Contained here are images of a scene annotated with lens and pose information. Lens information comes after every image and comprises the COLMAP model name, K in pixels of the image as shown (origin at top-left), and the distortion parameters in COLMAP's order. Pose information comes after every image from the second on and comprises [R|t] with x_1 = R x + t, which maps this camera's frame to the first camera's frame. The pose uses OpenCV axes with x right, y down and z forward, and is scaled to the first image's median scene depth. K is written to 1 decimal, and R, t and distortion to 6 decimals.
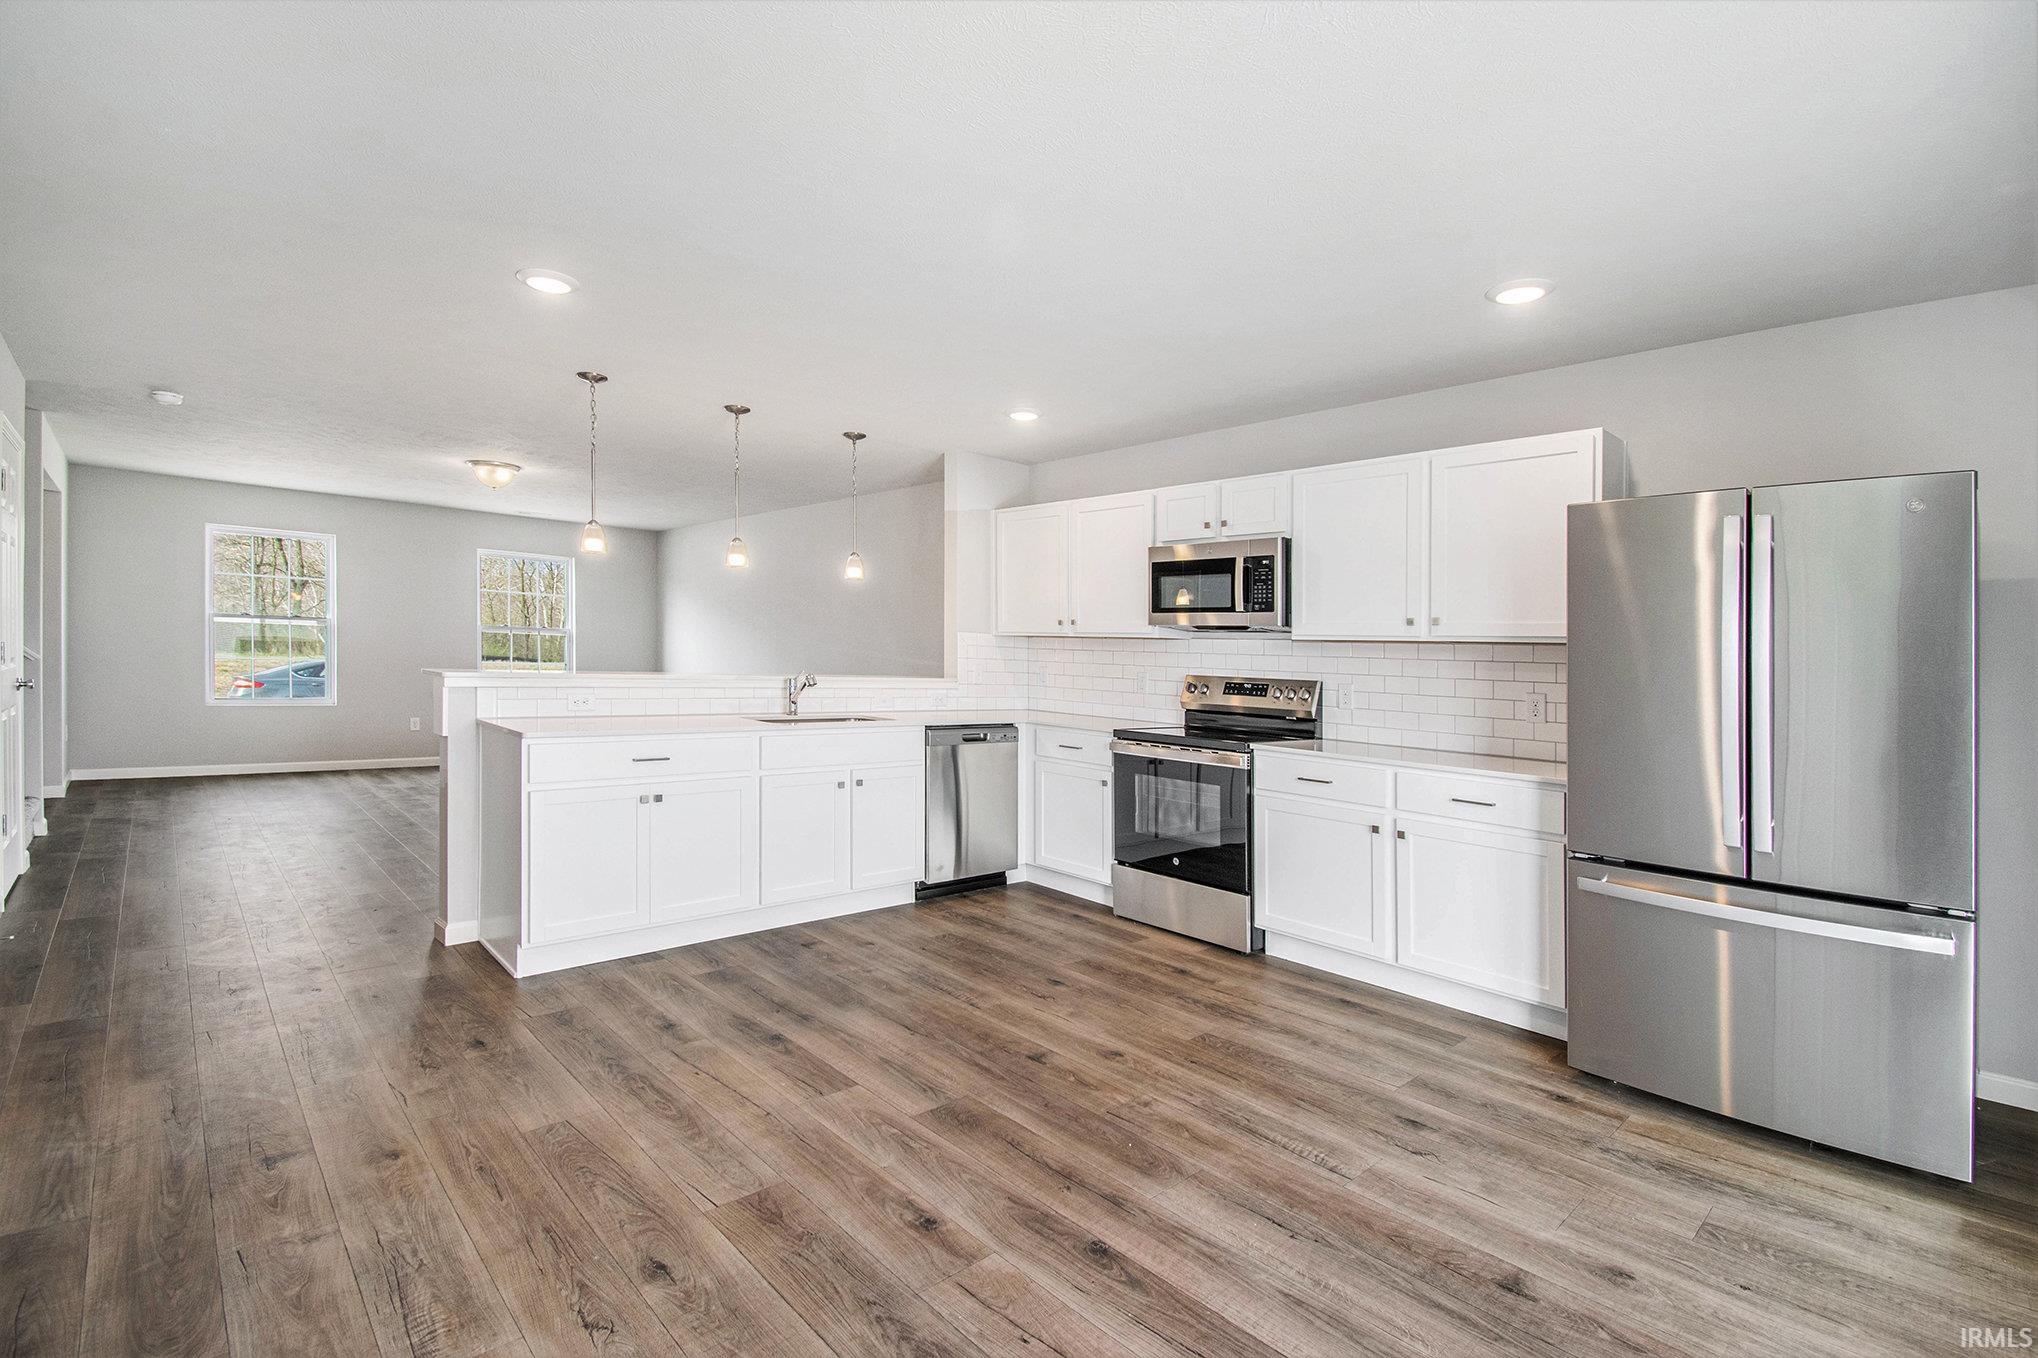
lens RADIAL K [[930.6, 0, 998.7], [0, 930.6, 715.6], [0, 0, 1]] dist [-0.005831, -0.009464]
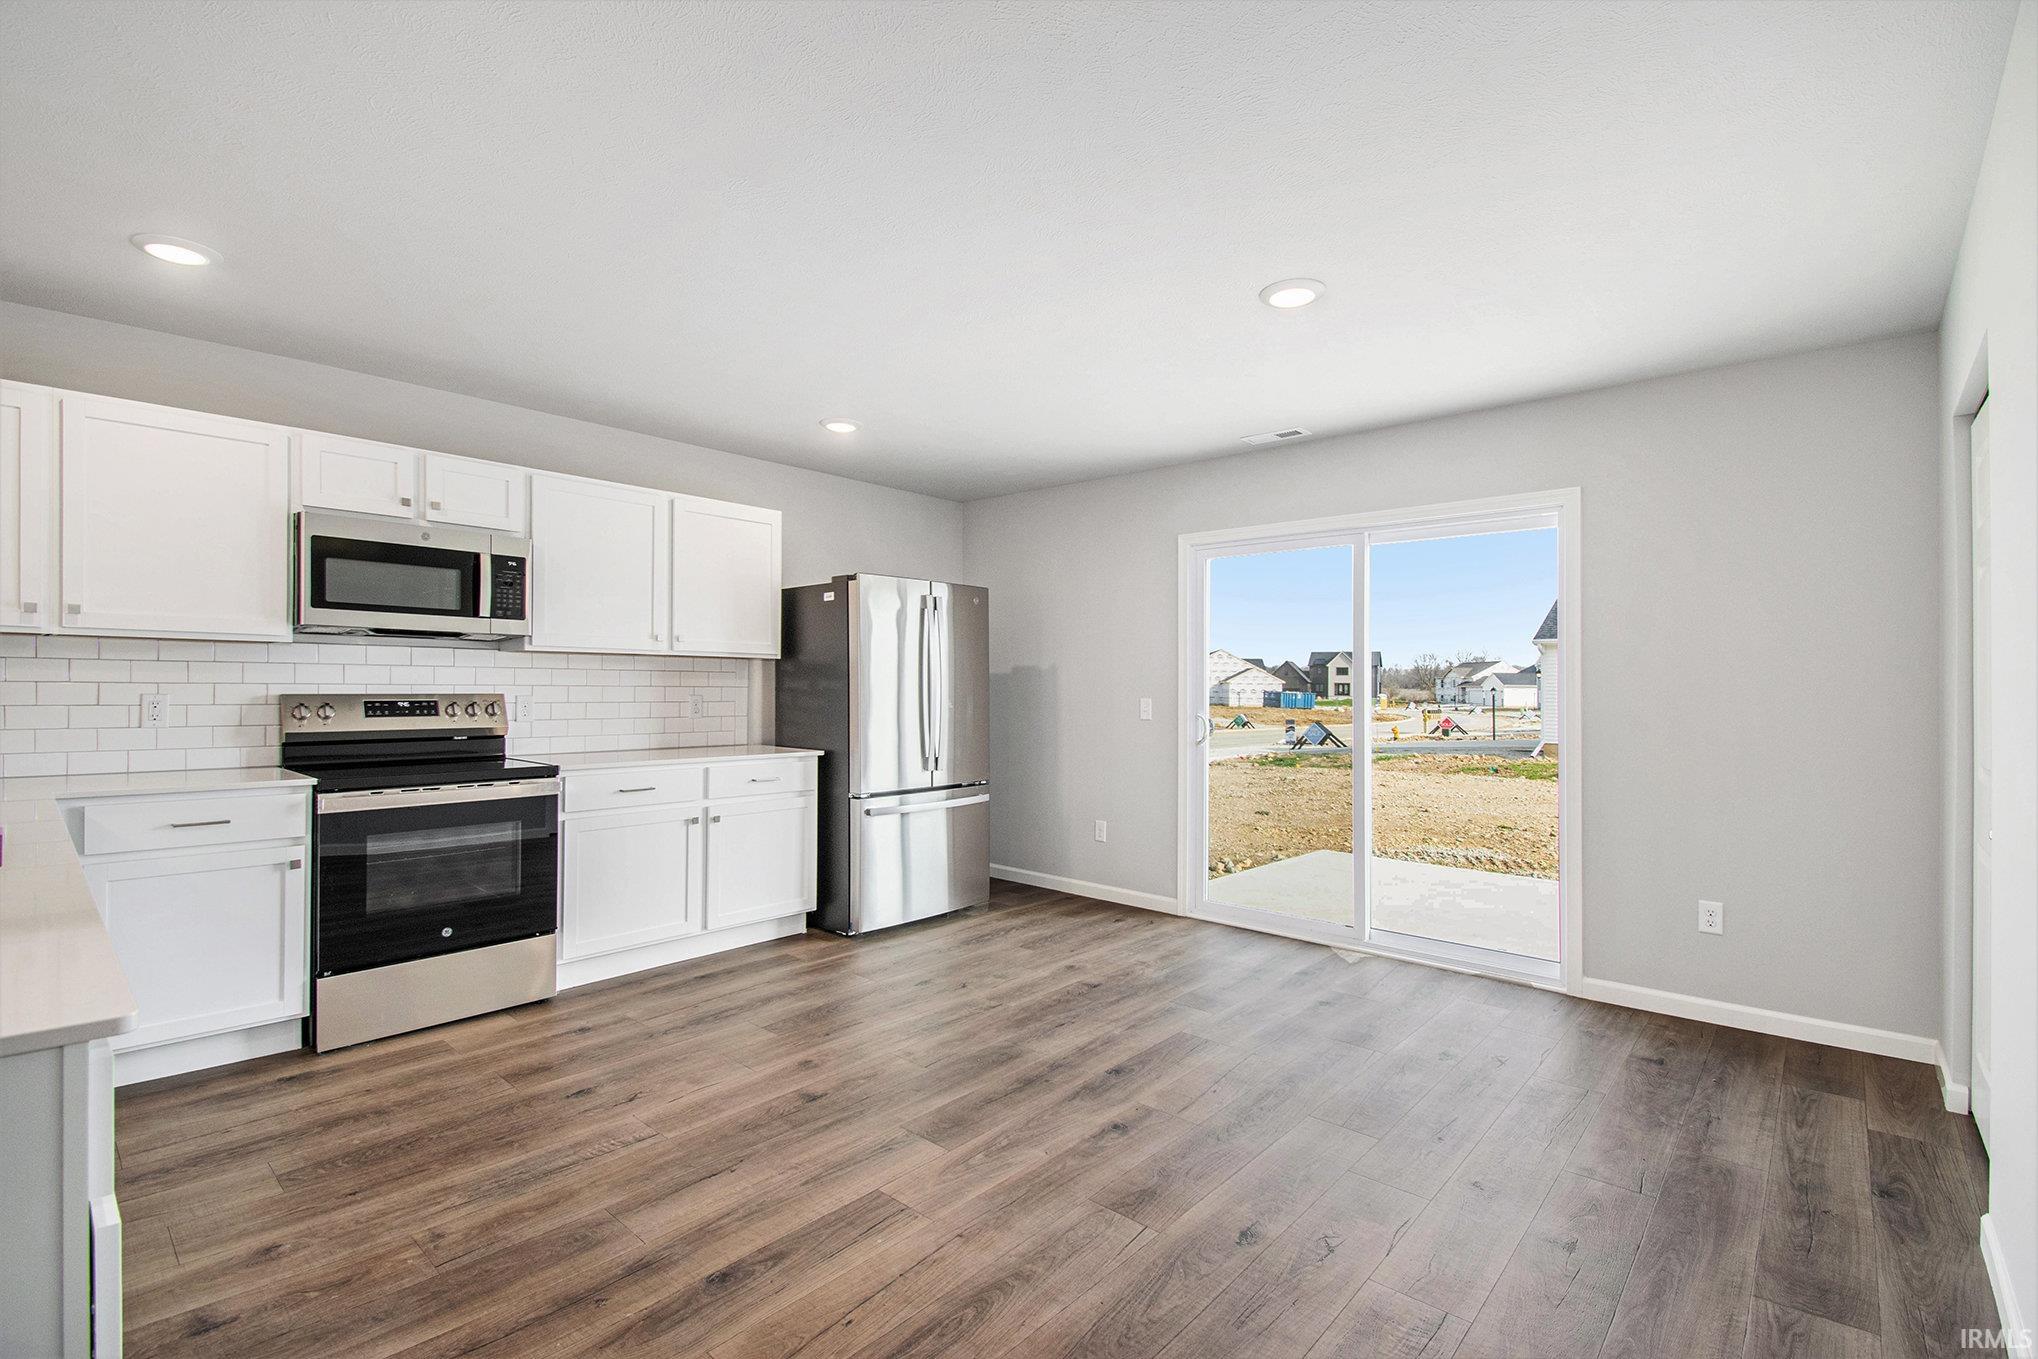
lens RADIAL K [[930.6, 0, 1009.8], [0, 930.6, 683.9], [0, 0, 1]] dist [-0.005831, -0.009464]
pose [[-0.106052, -0.035306, 0.993734, -0.742510], [0.052457, 0.997779, 0.041048, -0.069590], [-0.992976, 0.056482, -0.103964, 0.705575]]
